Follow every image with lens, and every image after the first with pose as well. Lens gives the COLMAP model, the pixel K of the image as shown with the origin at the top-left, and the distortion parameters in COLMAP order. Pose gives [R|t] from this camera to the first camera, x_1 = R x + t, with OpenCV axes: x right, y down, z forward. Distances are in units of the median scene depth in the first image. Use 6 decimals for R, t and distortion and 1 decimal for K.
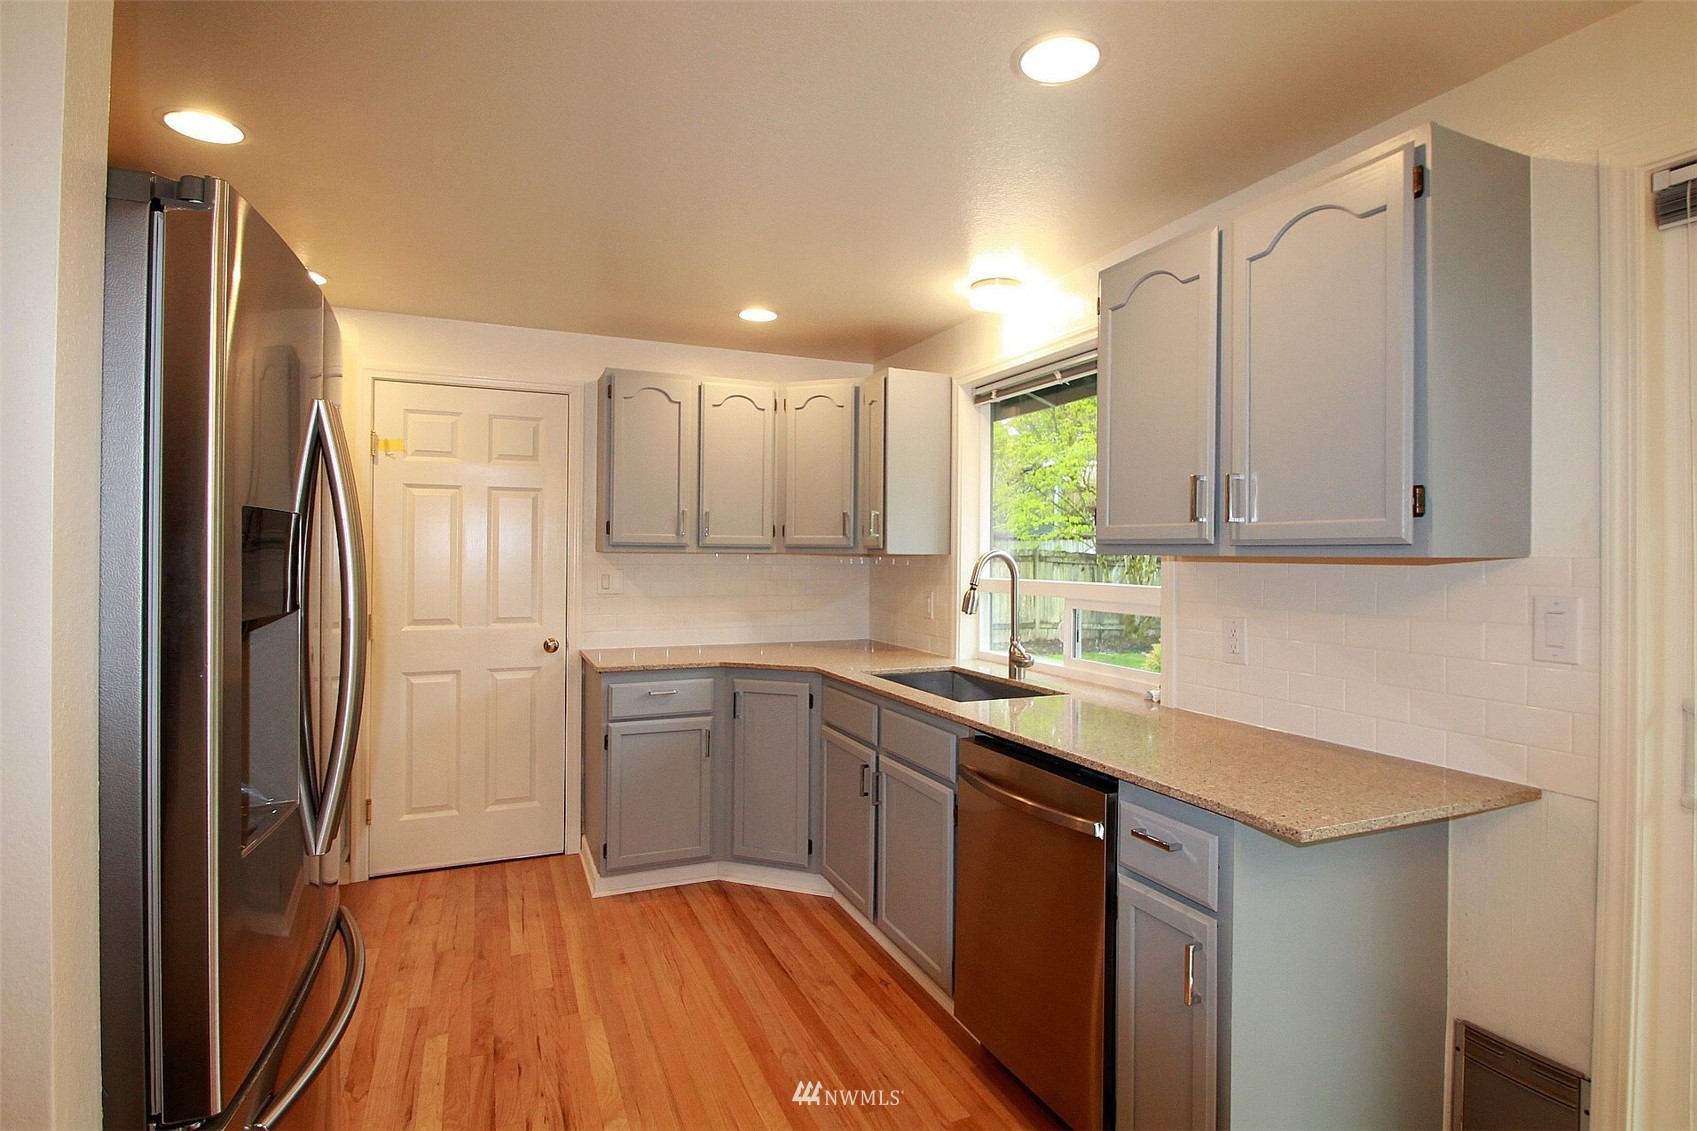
lens RADIAL K [[899.9, 0, 841.6], [0, 899.9, 555.9], [0, 0, 1]] dist [-0.008779, -0.000551]
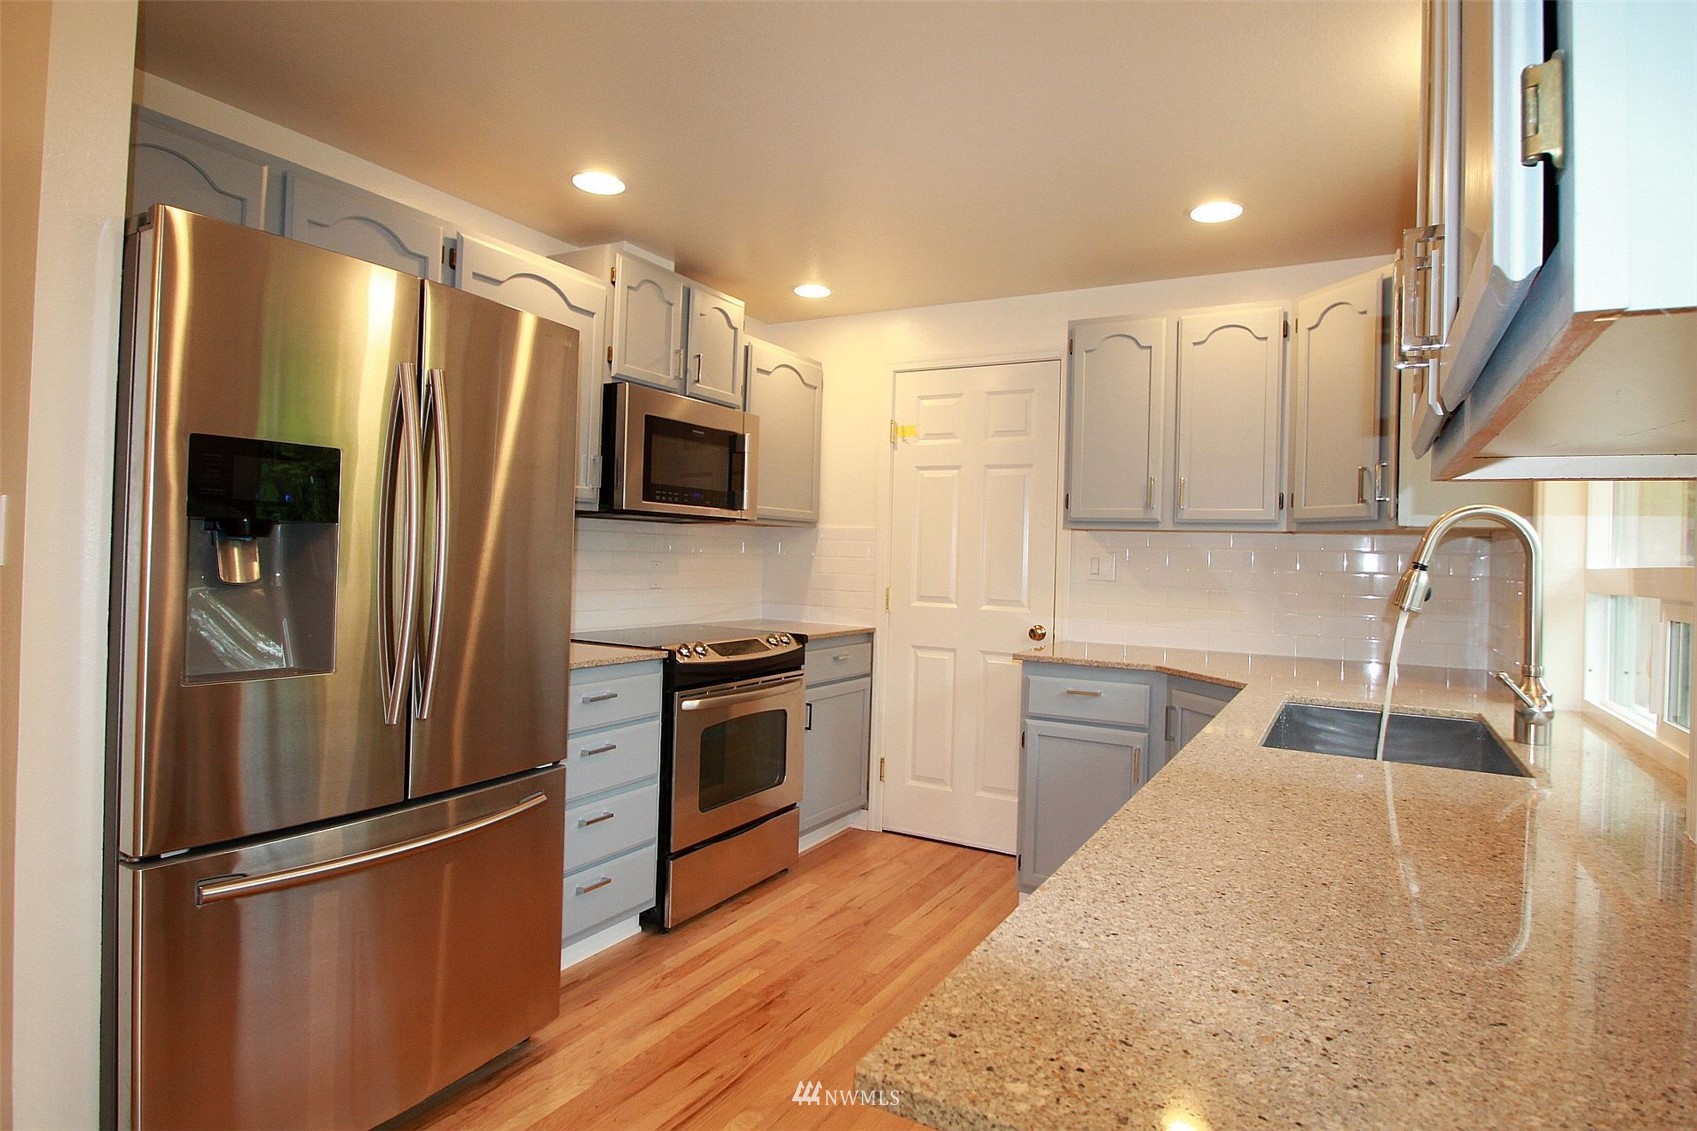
lens RADIAL K [[899.9, 0, 845.4], [0, 899.9, 557.7], [0, 0, 1]] dist [-0.008779, -0.000551]
pose [[0.605251, 0.015627, -0.795881, 0.312981], [-0.033962, 0.999404, -0.006204, 0.036961], [0.795310, 0.030784, 0.605421, 0.296113]]
